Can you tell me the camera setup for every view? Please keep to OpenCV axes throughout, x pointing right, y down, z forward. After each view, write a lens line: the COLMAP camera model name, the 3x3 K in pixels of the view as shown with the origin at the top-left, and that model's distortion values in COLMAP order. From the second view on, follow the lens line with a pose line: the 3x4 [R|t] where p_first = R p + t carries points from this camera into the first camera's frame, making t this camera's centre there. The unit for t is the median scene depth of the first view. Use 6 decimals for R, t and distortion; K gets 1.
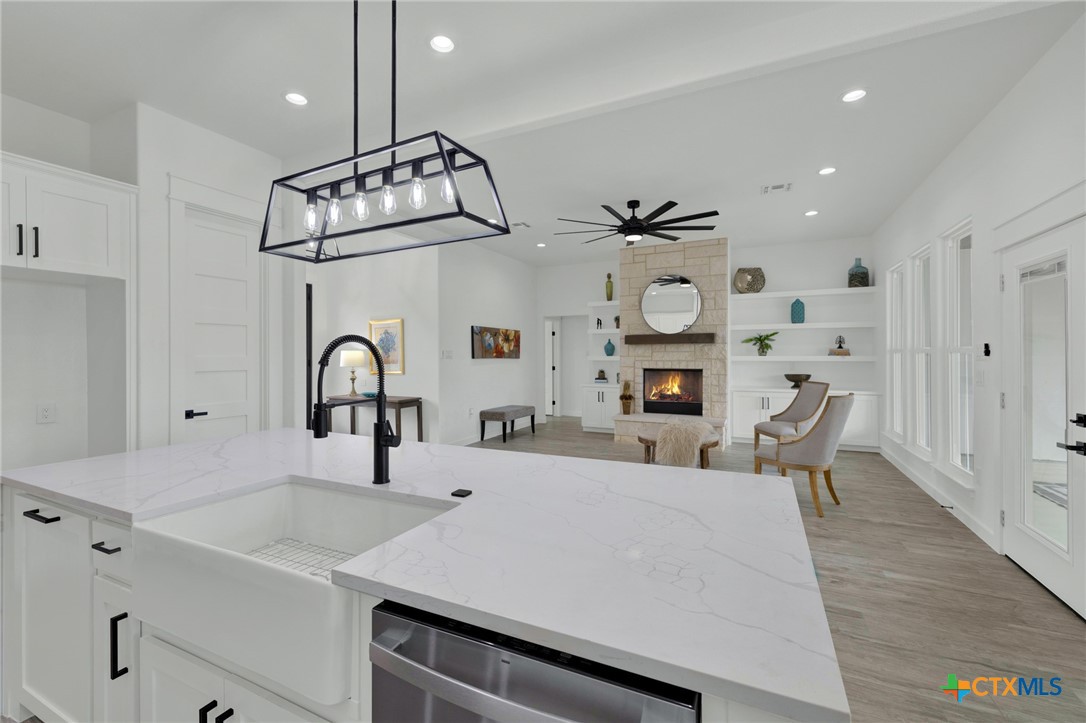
lens RADIAL K [[468.7, 0, 541.6], [0, 468.7, 351.7], [0, 0, 1]] dist [0.003326, 0.000787]
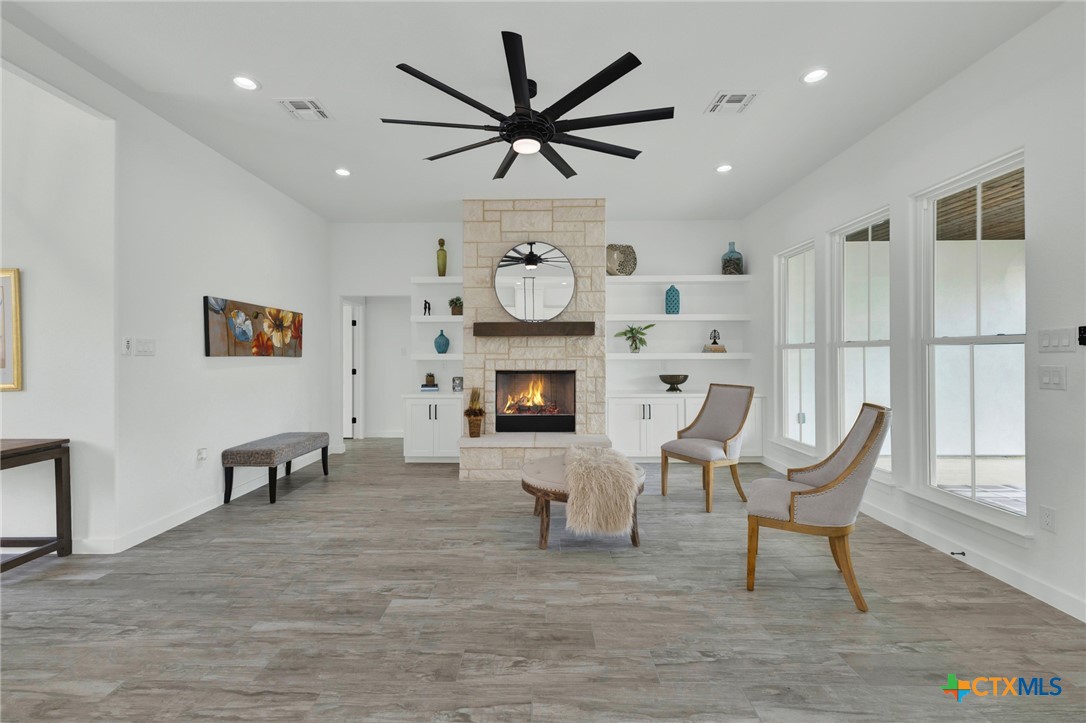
lens RADIAL K [[468.7, 0, 537.9], [0, 468.7, 351.3], [0, 0, 1]] dist [0.003326, 0.000787]
pose [[0.909286, 0.003605, 0.416156, -0.024351], [-0.001612, 0.999985, -0.005141, 0.011129], [-0.416169, 0.004004, 0.909279, 0.350496]]
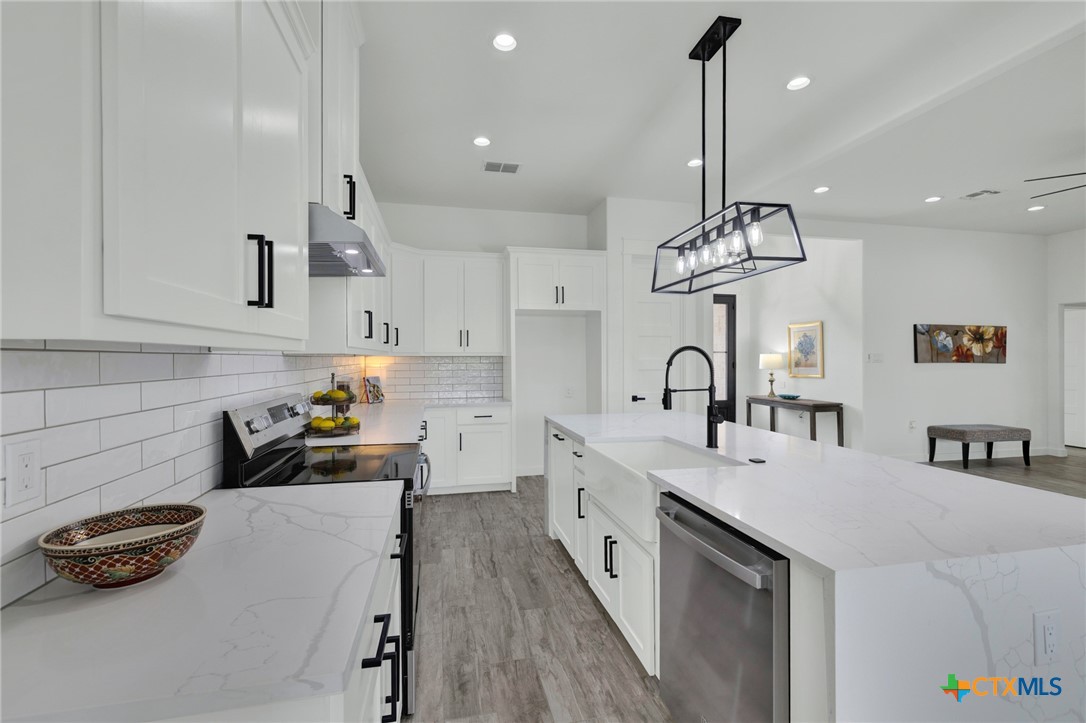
lens RADIAL K [[468.7, 0, 533.8], [0, 468.7, 358.0], [0, 0, 1]] dist [0.003326, 0.000787]
pose [[0.613288, 0.004178, -0.789849, 0.103223], [0.002309, 0.999972, 0.007083, -0.001613], [0.789856, -0.006168, 0.613261, -0.071088]]
